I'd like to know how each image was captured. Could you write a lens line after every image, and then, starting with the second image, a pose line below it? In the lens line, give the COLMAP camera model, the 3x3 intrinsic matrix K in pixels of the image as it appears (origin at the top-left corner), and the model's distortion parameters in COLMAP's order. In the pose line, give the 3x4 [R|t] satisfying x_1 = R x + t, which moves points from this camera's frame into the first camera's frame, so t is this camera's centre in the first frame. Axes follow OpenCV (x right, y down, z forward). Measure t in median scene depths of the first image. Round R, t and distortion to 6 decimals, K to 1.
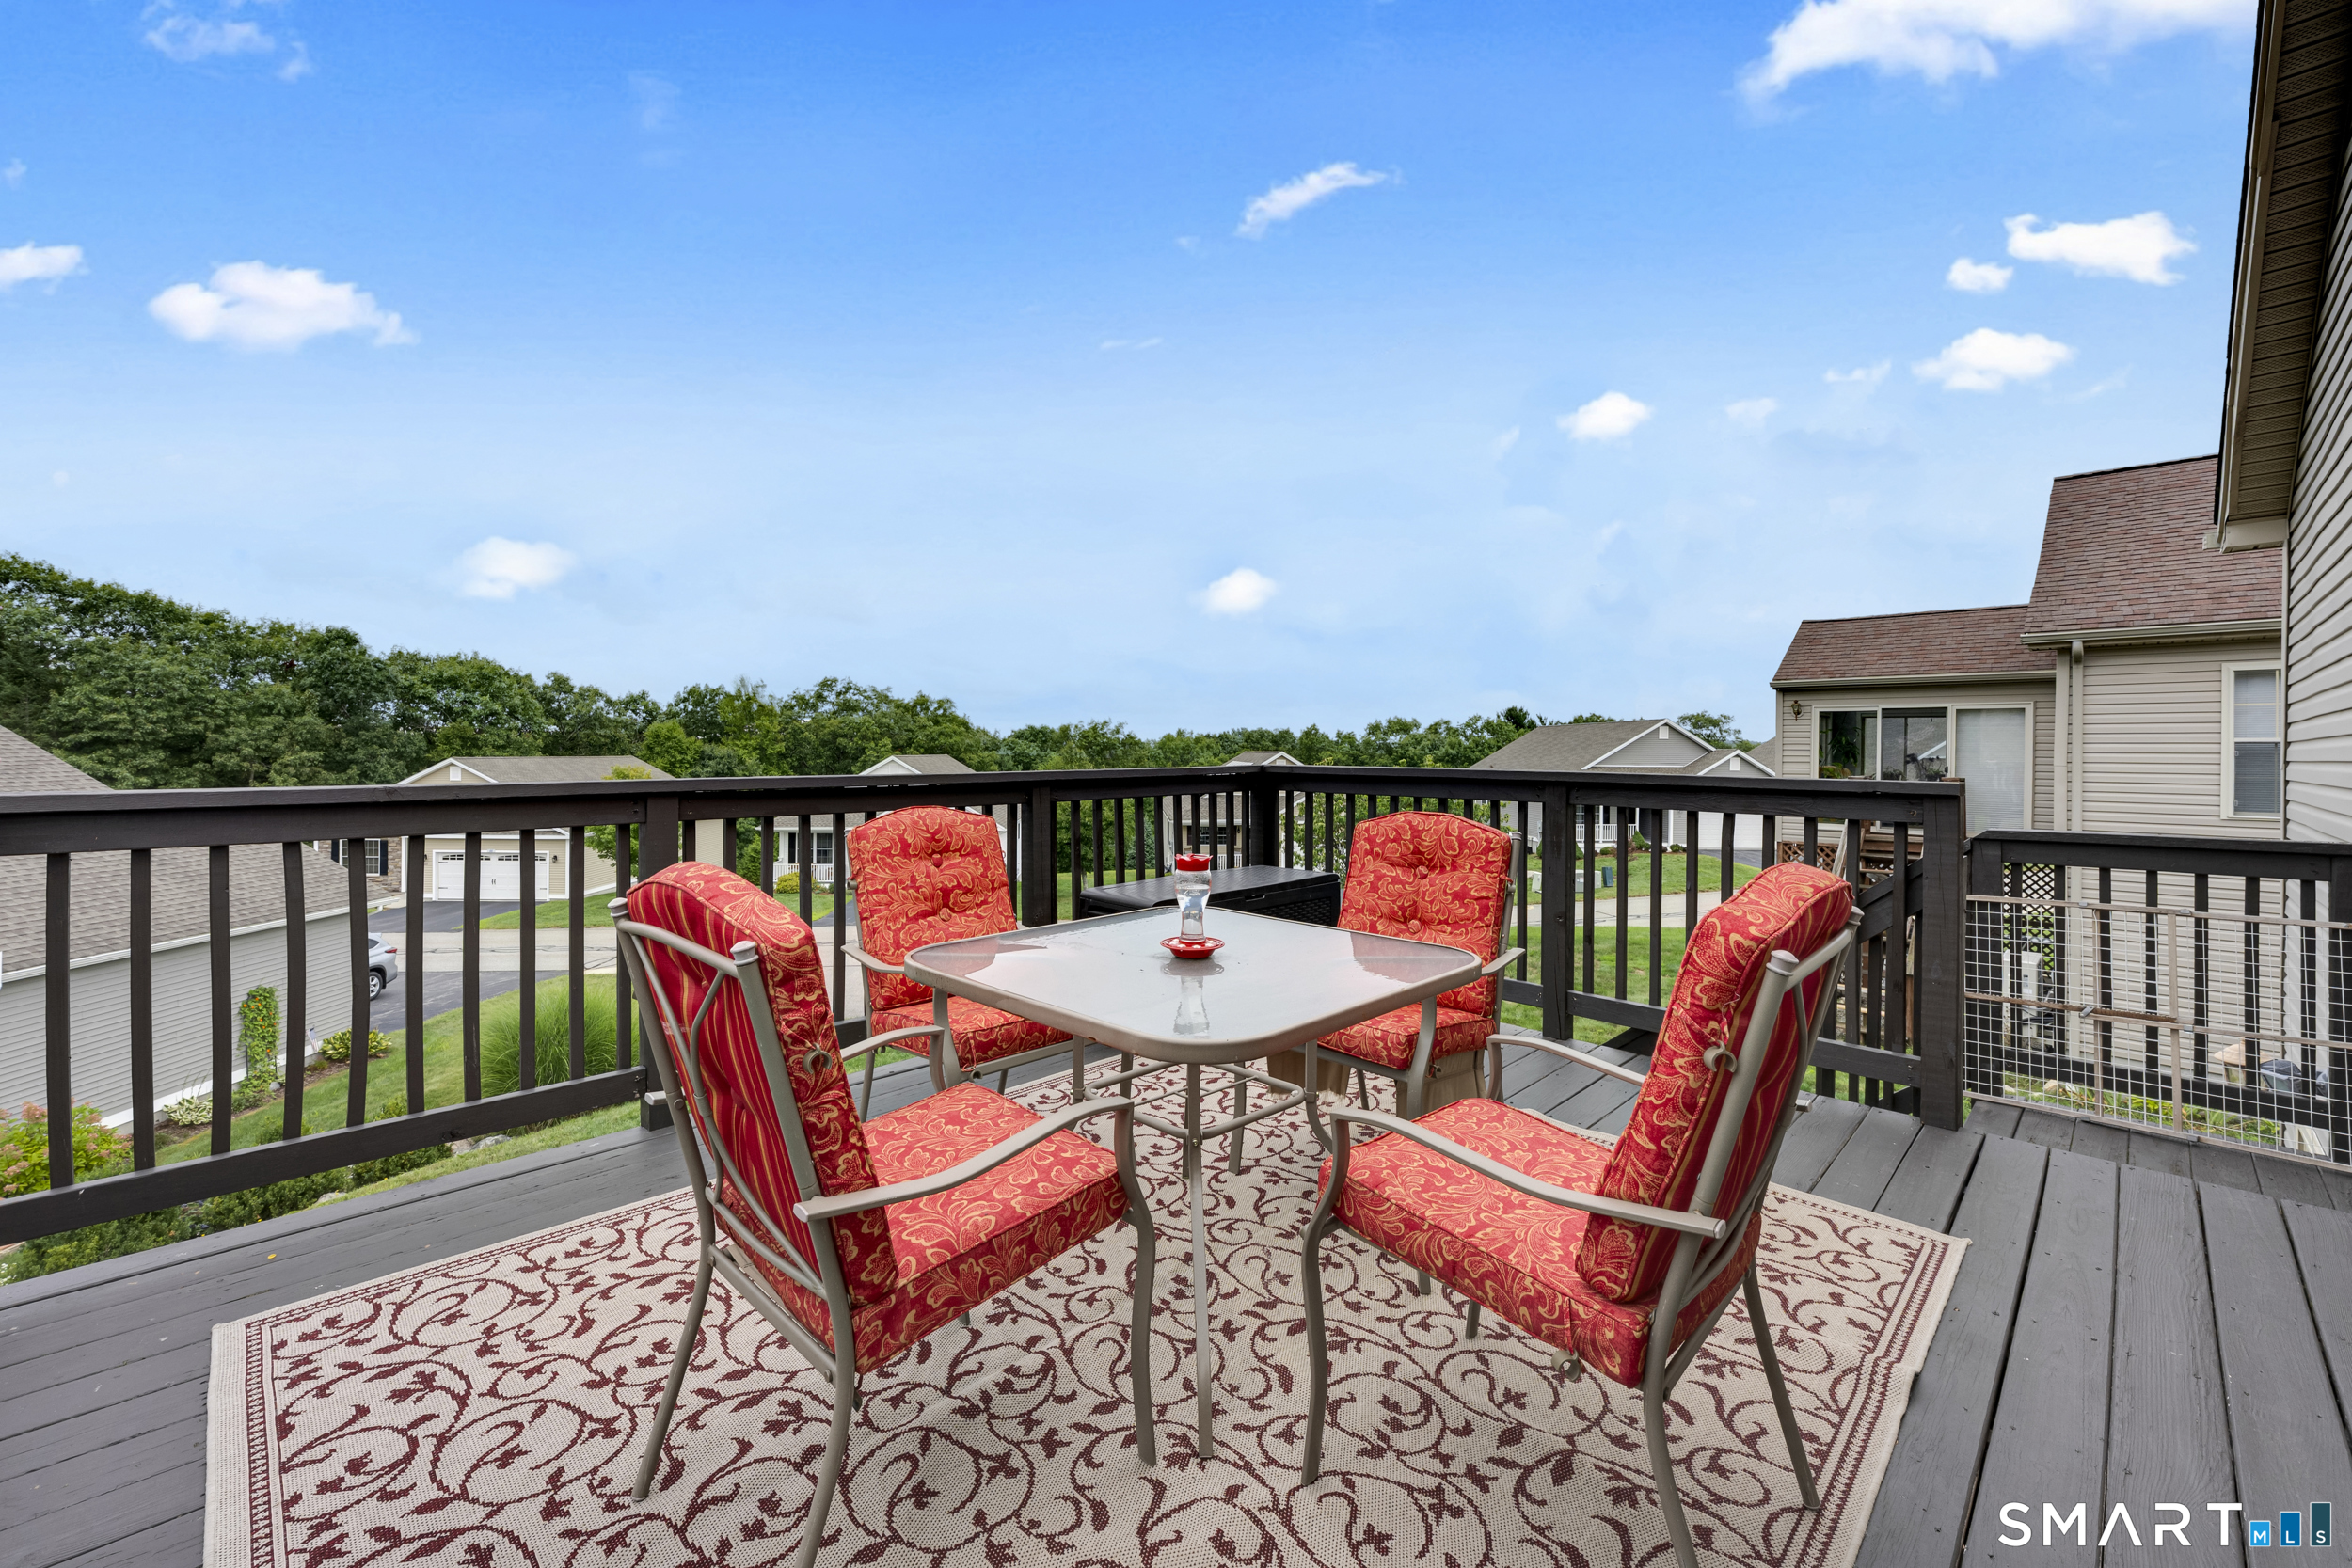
lens RADIAL K [[966.4, 0, 1176.2], [0, 966.4, 762.7], [0, 0, 1]] dist [0.015996, 0.000010]
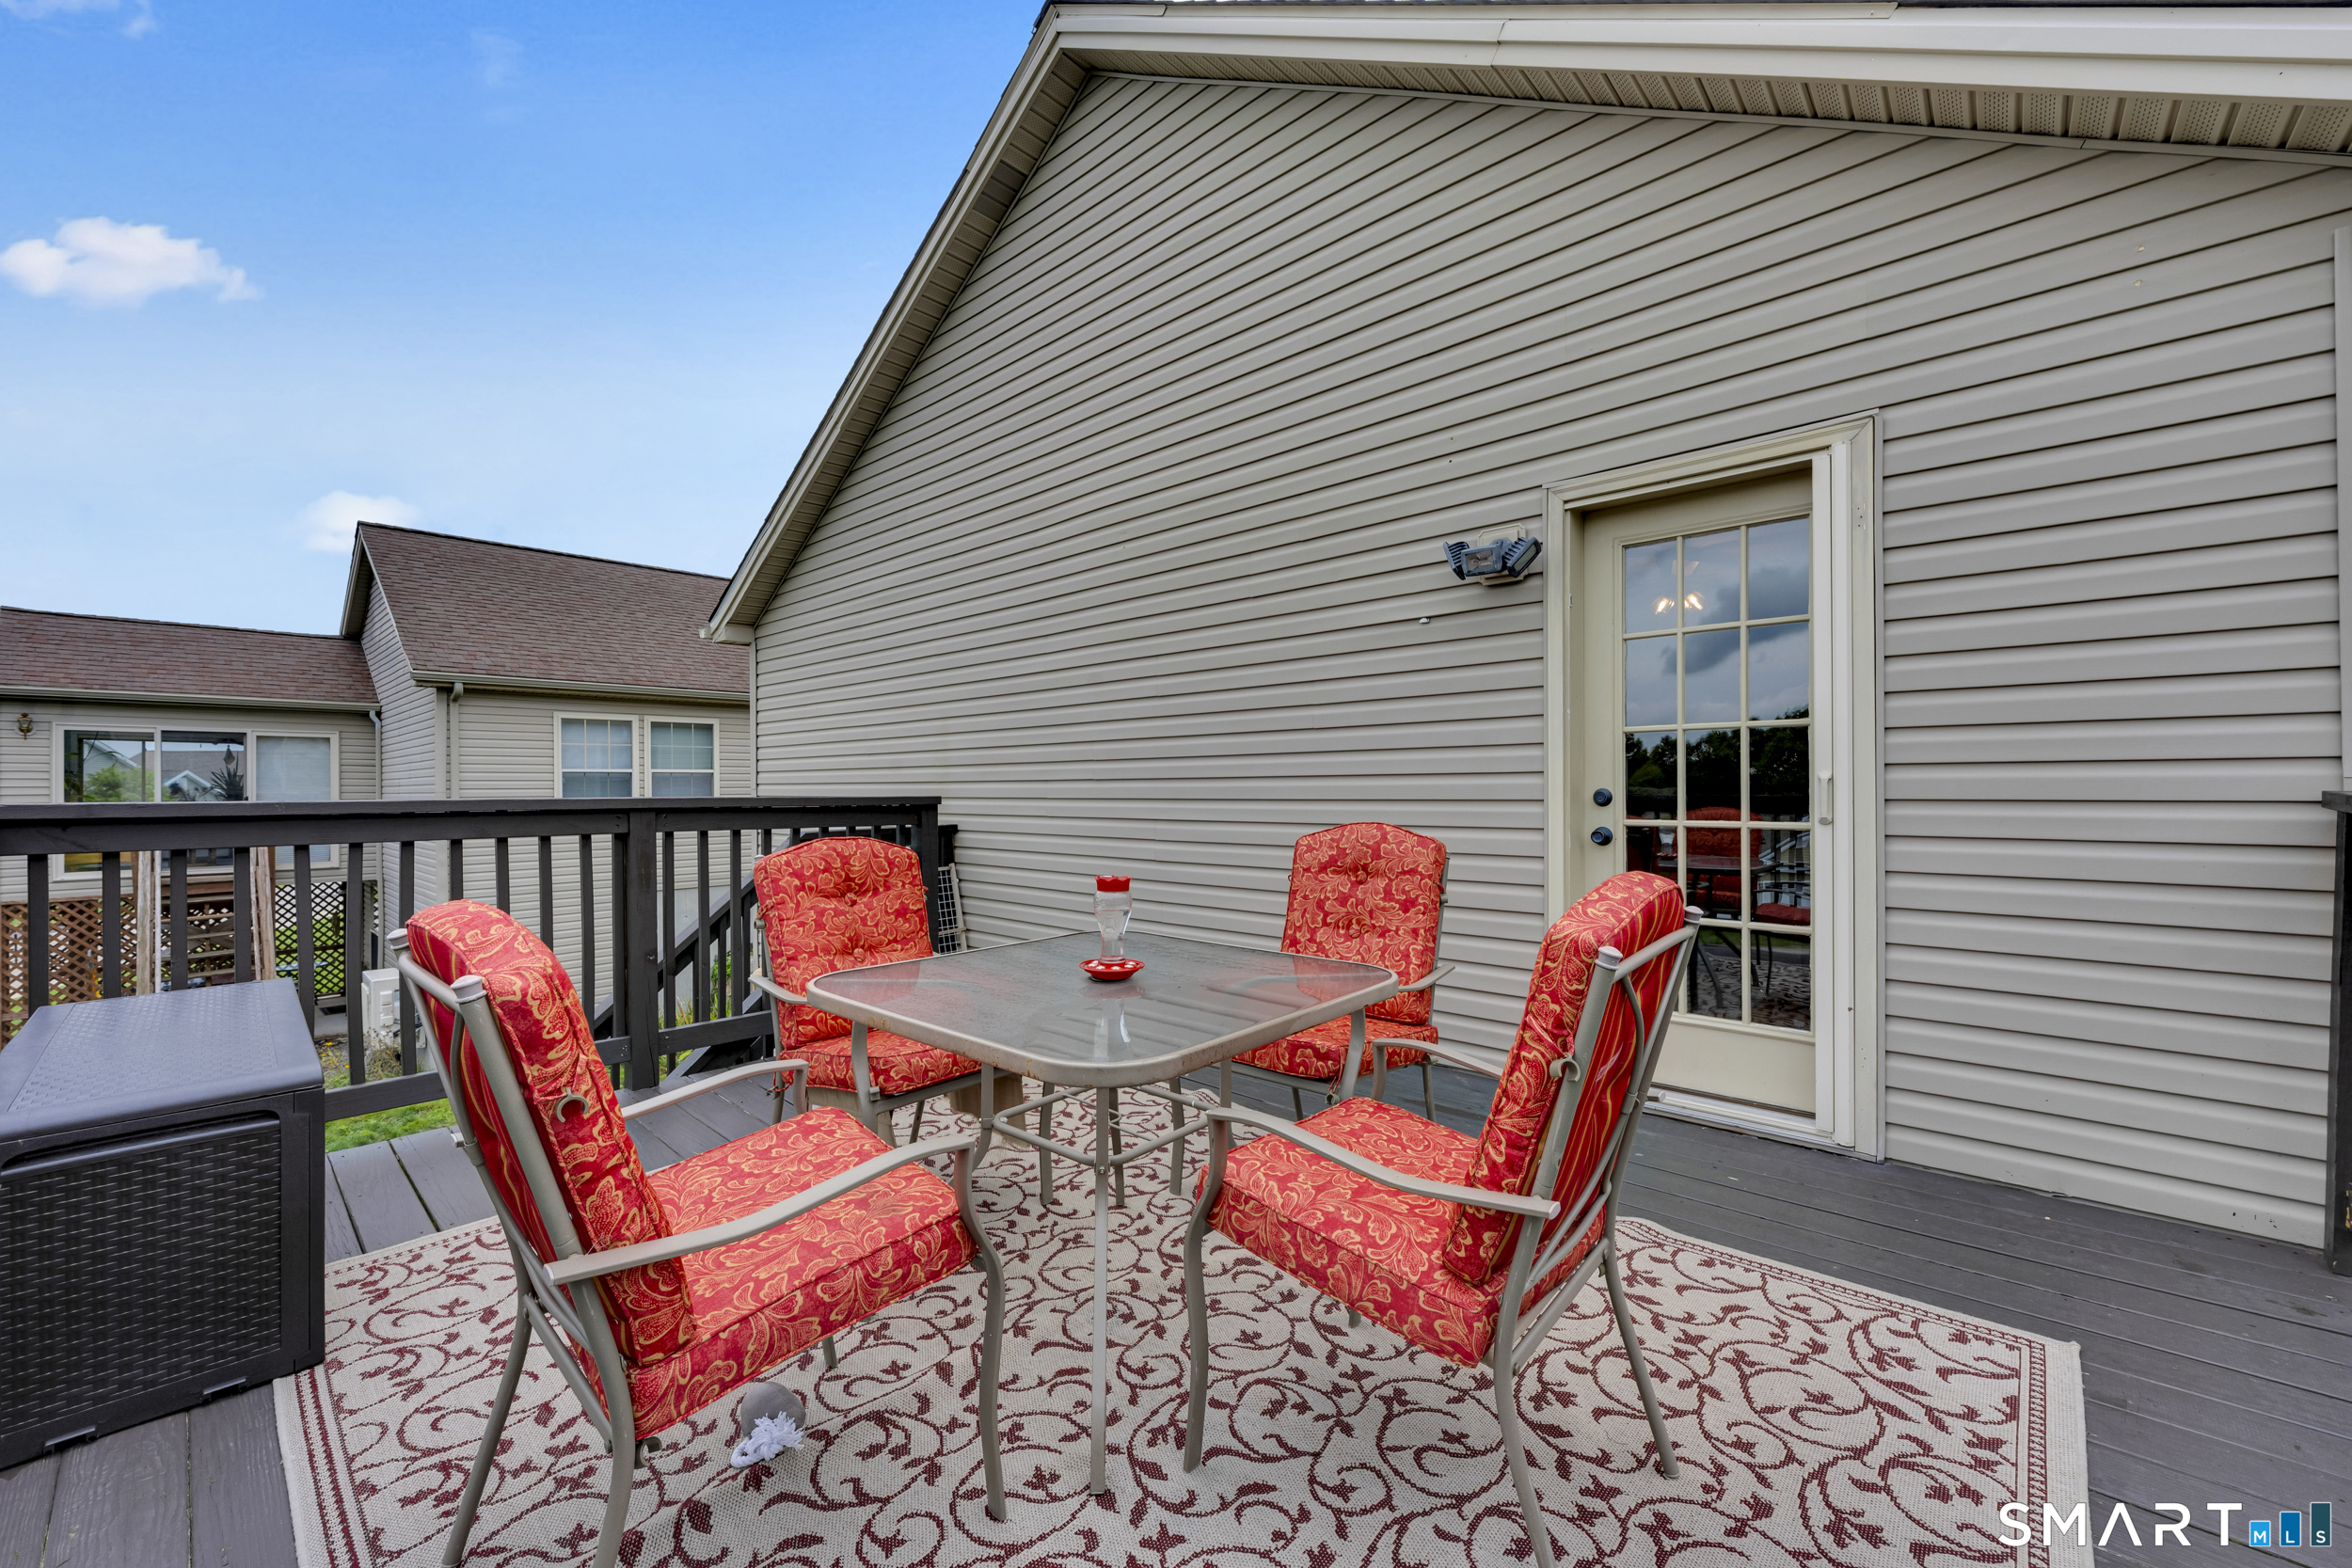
lens RADIAL K [[935.3, 0, 1174.4], [0, 935.3, 743.1], [0, 0, 1]] dist [0.020046, 0.000010]
pose [[-0.066750, 0.035836, 0.997126, -1.538551], [0.015879, 0.999266, -0.034850, -0.012064], [-0.997643, 0.013507, -0.067270, 1.587099]]
